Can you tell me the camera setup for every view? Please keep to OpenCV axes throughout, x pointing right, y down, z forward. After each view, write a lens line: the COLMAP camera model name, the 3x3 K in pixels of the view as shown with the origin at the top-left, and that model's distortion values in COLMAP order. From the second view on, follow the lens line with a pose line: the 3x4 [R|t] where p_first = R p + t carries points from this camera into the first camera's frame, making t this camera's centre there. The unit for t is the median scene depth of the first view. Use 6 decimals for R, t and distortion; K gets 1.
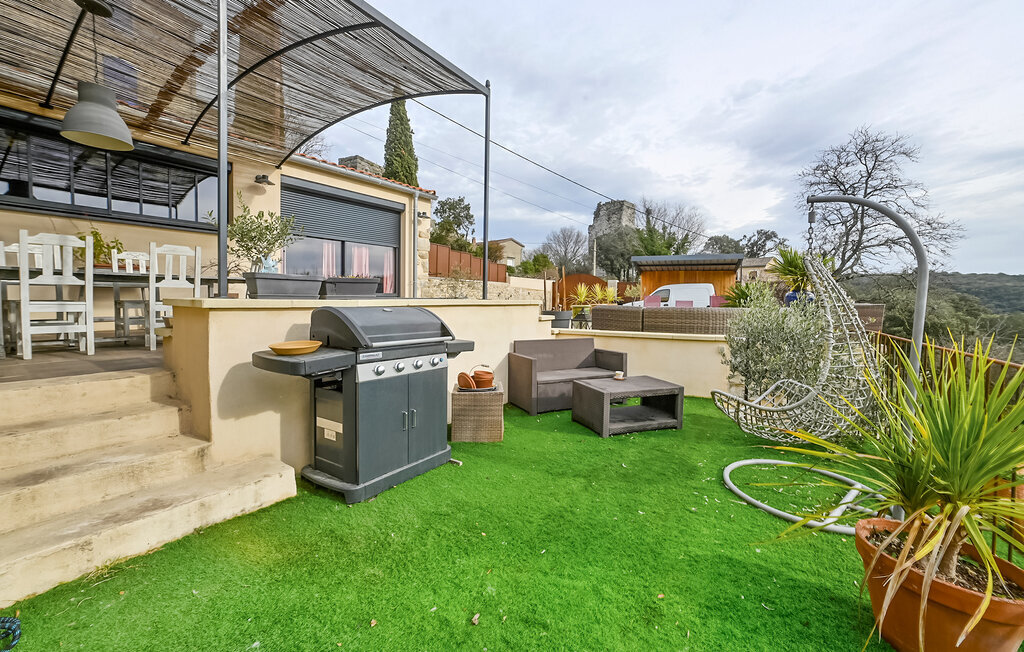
lens RADIAL K [[414.5, 0, 515.7], [0, 414.5, 311.0], [0, 0, 1]] dist [-0.058843, 0.025044]
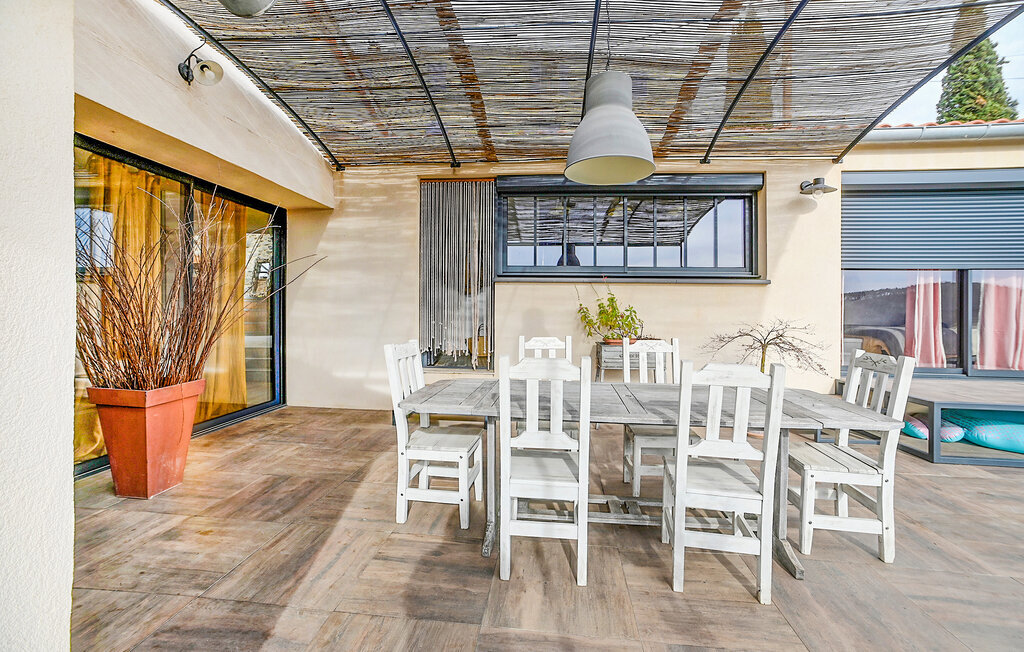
lens RADIAL K [[414.5, 0, 515.7], [0, 414.5, 311.0], [0, 0, 1]] dist [-0.058843, 0.025044]
pose [[0.488404, -0.004637, -0.872606, -0.313693], [-0.031375, 0.999246, -0.022871, -0.108820], [0.872054, 0.038549, 0.487890, 0.318616]]
